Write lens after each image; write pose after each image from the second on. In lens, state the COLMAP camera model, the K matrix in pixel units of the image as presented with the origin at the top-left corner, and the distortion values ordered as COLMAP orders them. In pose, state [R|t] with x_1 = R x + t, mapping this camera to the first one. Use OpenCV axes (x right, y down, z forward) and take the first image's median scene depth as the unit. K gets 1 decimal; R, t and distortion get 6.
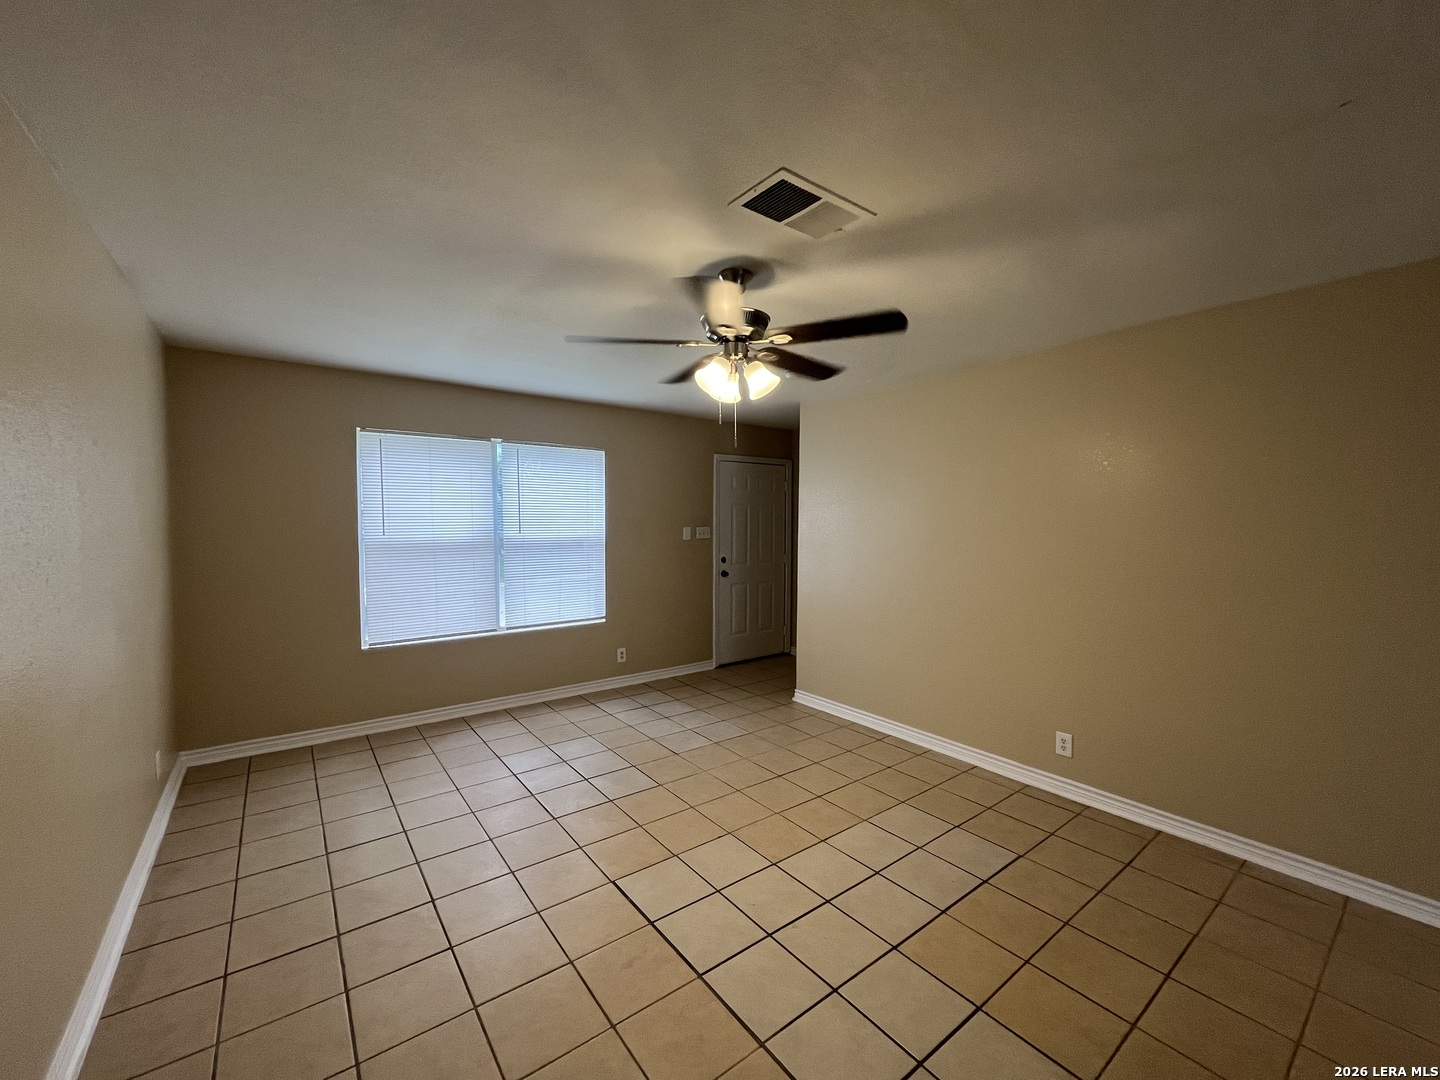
lens RADIAL K [[574.4, 0, 720.0], [0, 574.4, 540.0], [0, 0, 1]] dist [0.006513, -0.000102]
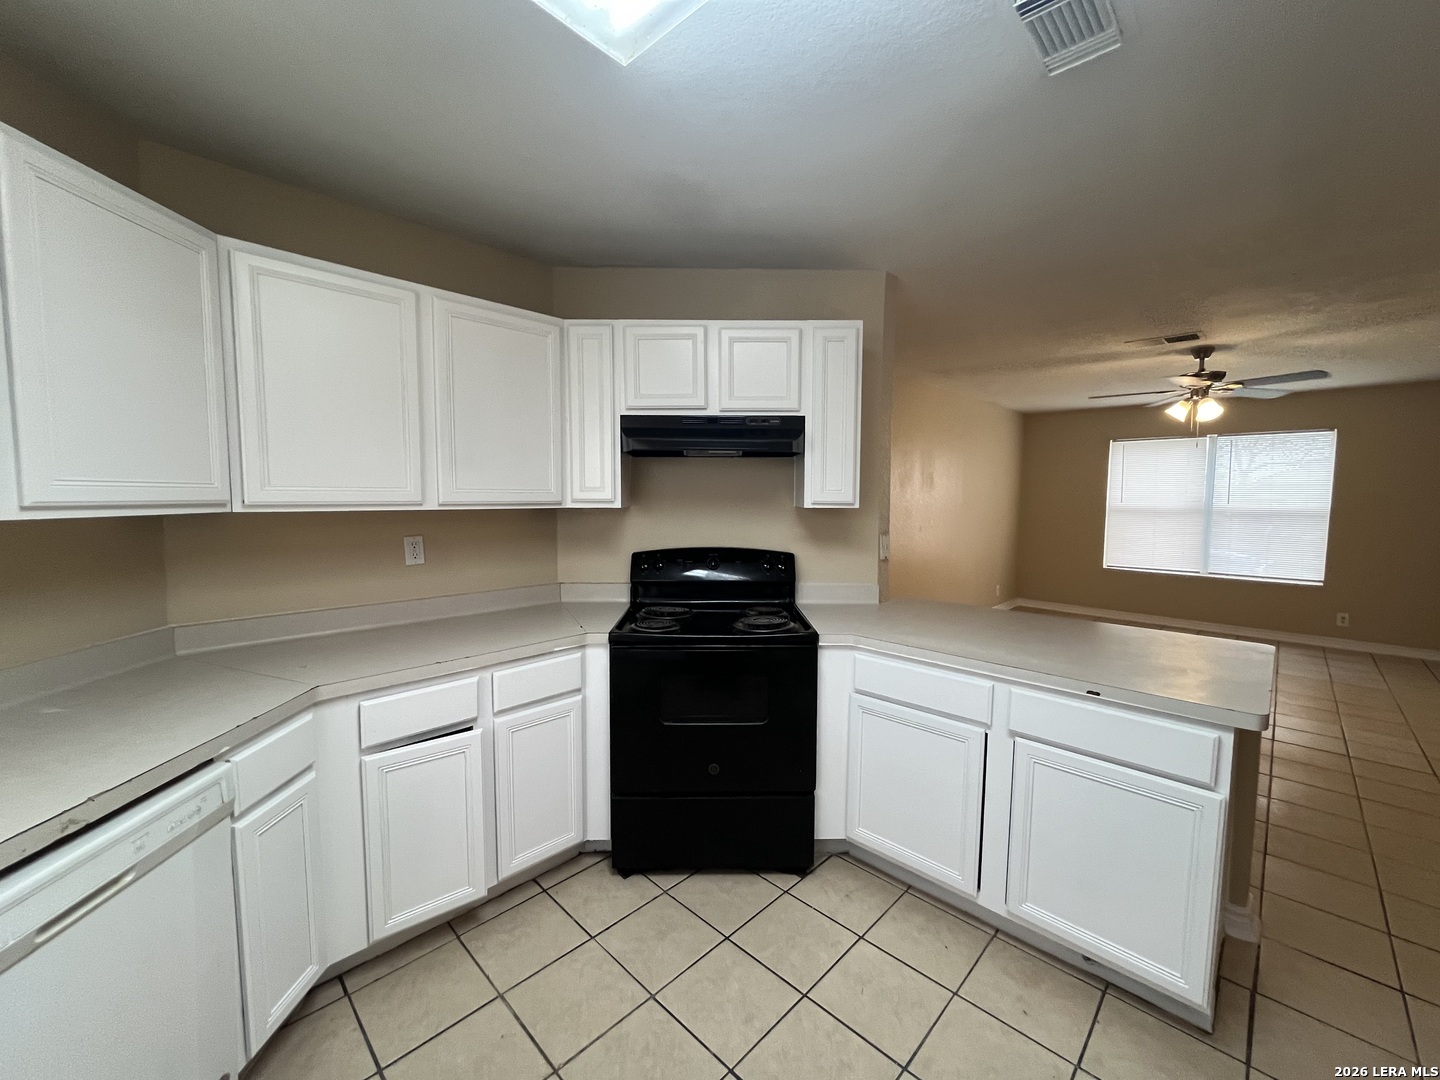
lens RADIAL K [[580.2, 0, 719.9], [0, 580.2, 541.6], [0, 0, 1]] dist [-0.001788, 0.000265]
pose [[0.149638, 0.077494, -0.985699, 0.846714], [-0.038062, 0.996636, 0.072575, 0.024288], [0.988008, 0.026657, 0.152084, -0.379488]]
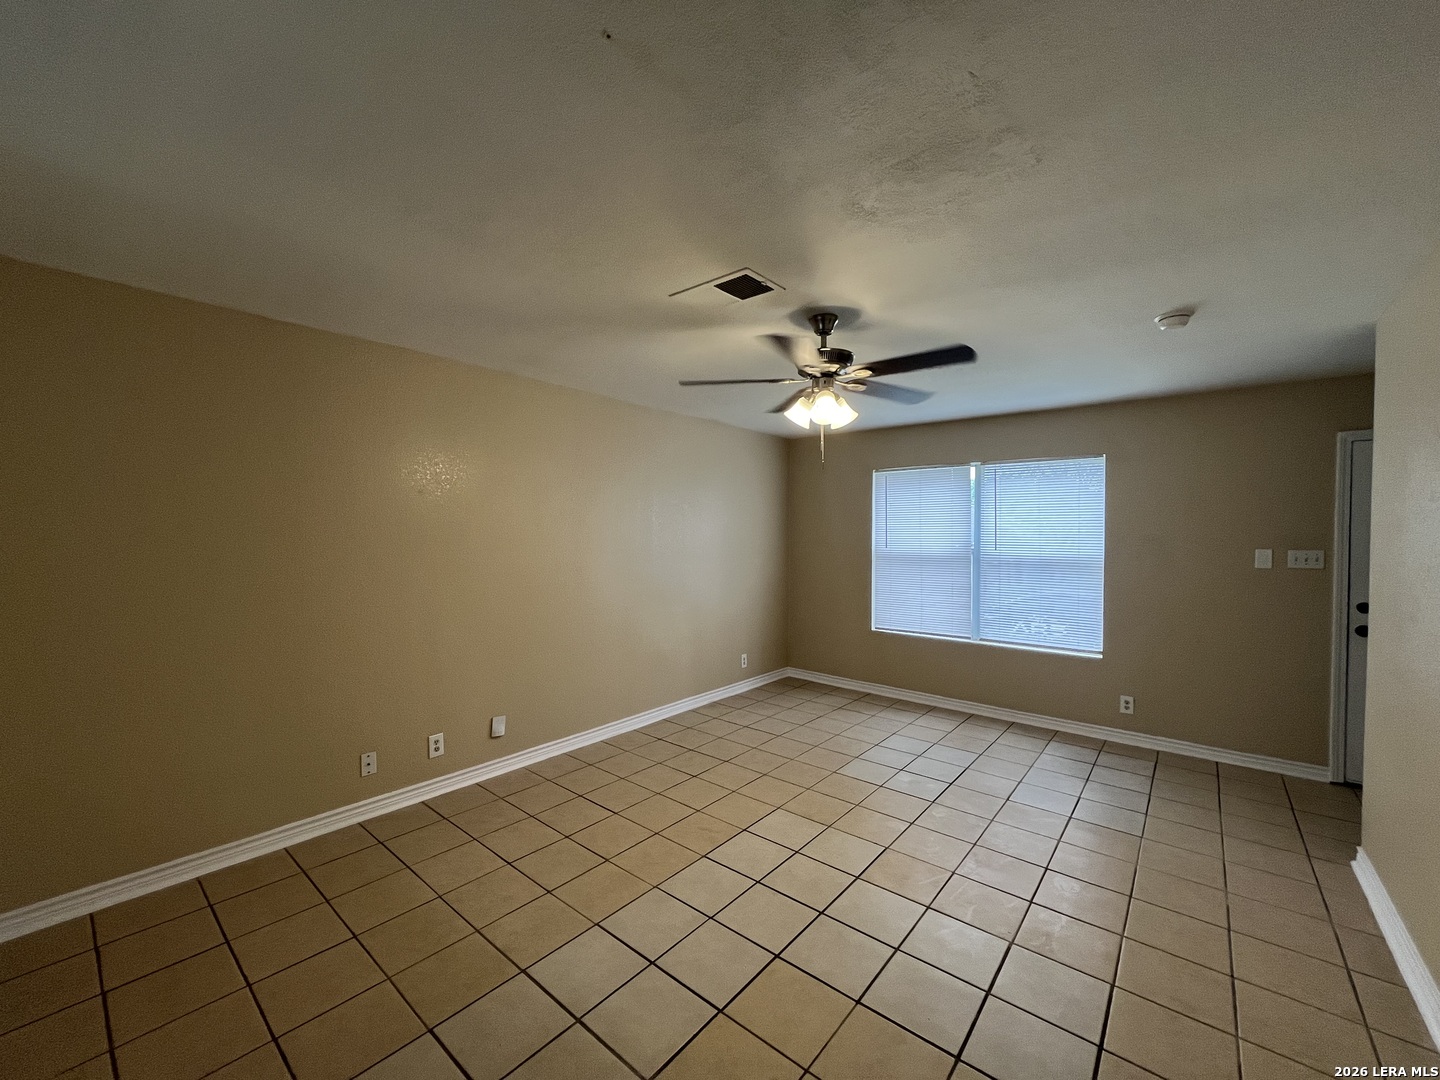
lens RADIAL K [[579.5, 0, 718.5], [0, 579.5, 540.3], [0, 0, 1]] dist [-0.003372, -0.000258]
pose [[0.226790, 0.009423, -0.973898, 0.585512], [-0.038730, 0.999249, 0.000649, -0.011423], [0.973173, 0.037572, 0.226985, 0.292489]]
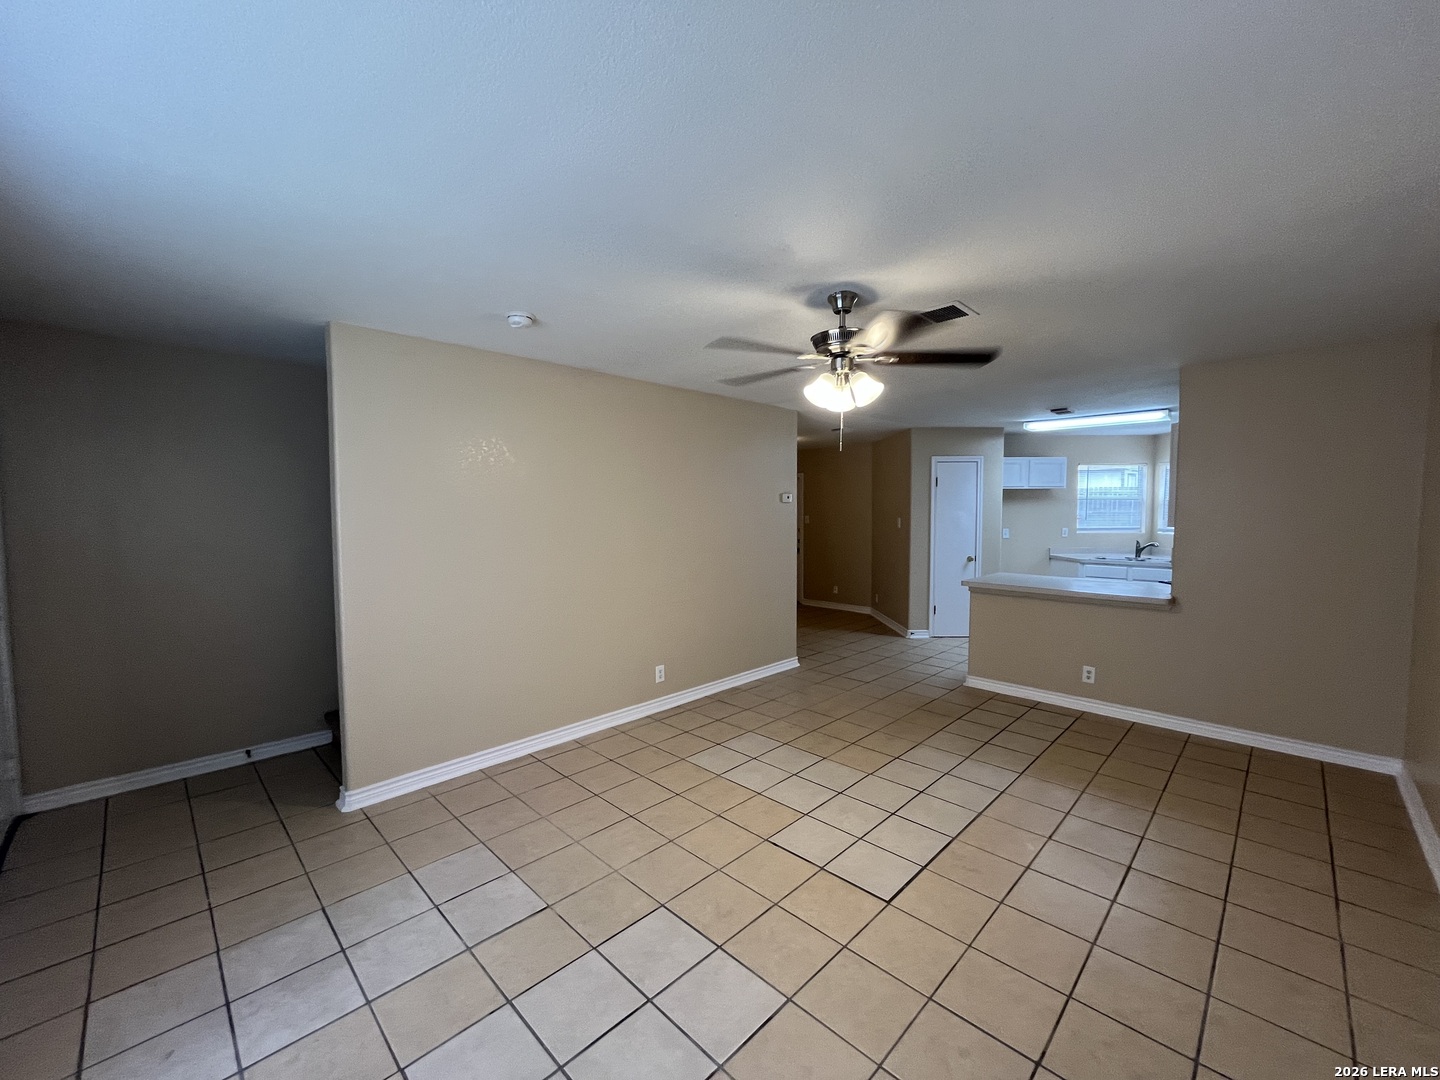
lens RADIAL K [[579.5, 0, 718.5], [0, 579.5, 540.3], [0, 0, 1]] dist [-0.003372, -0.000258]
pose [[-0.141401, -0.055330, 0.988405, -0.585390], [0.034953, 0.997535, 0.060842, -0.039421], [-0.989335, 0.043151, -0.139119, 0.757276]]
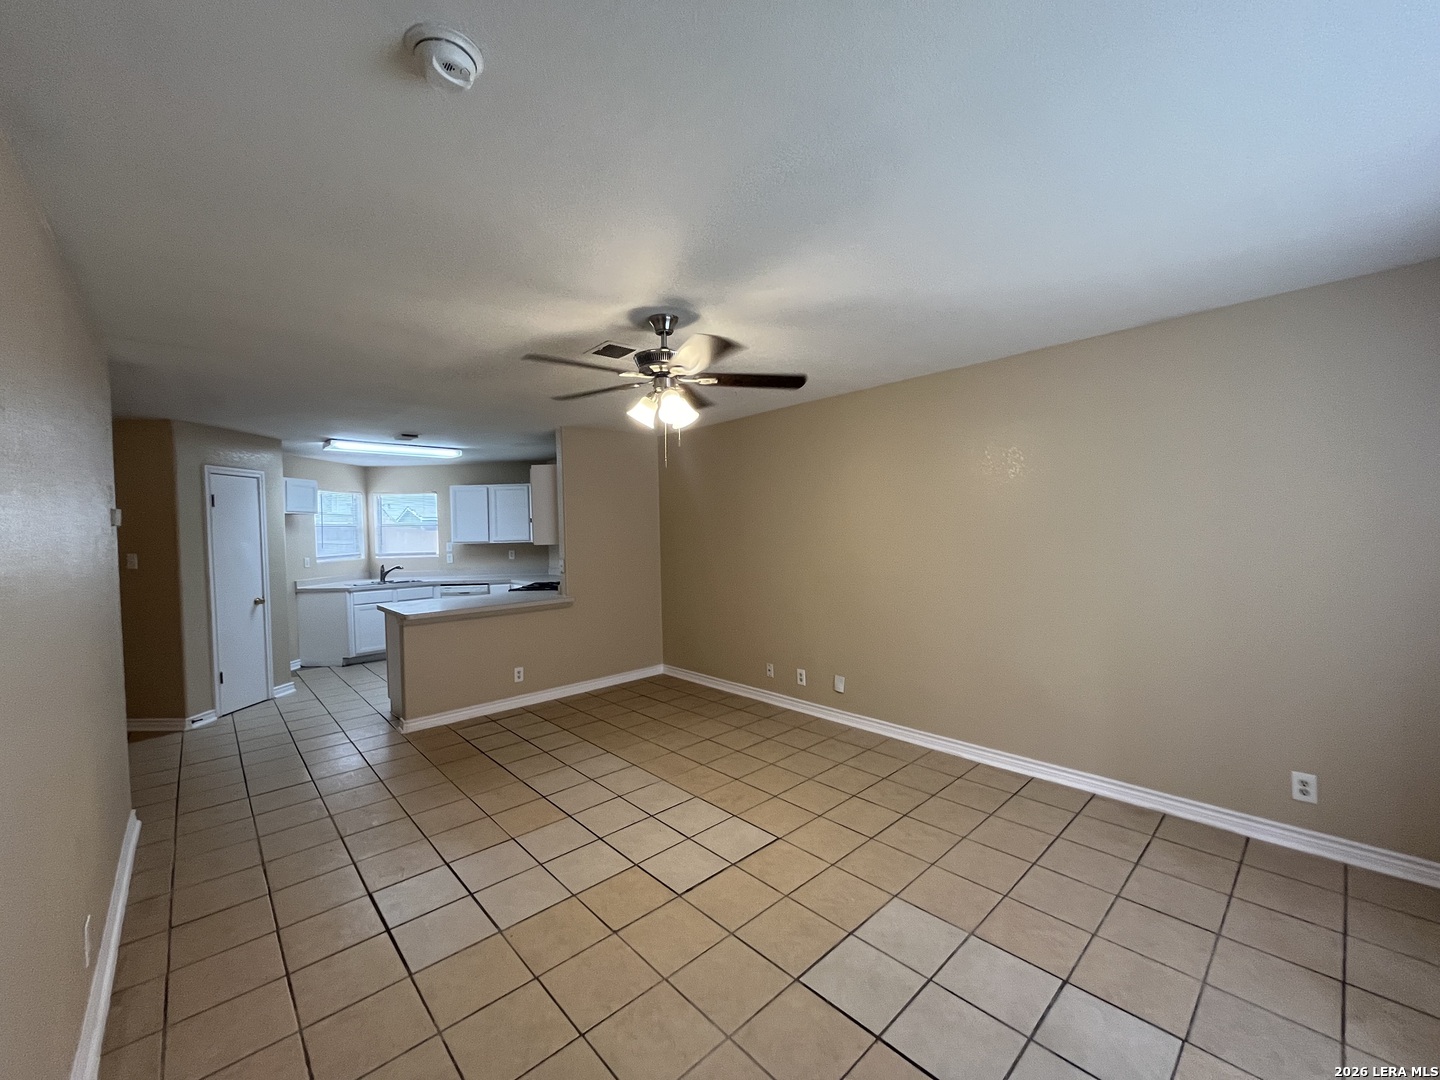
lens RADIAL K [[580.2, 0, 719.9], [0, 580.2, 541.6], [0, 0, 1]] dist [-0.001788, 0.000265]
pose [[-0.995453, 0.024481, -0.092054, 0.010011], [0.019281, 0.998190, 0.056964, -0.046832], [0.093282, 0.054930, -0.994123, 1.170925]]
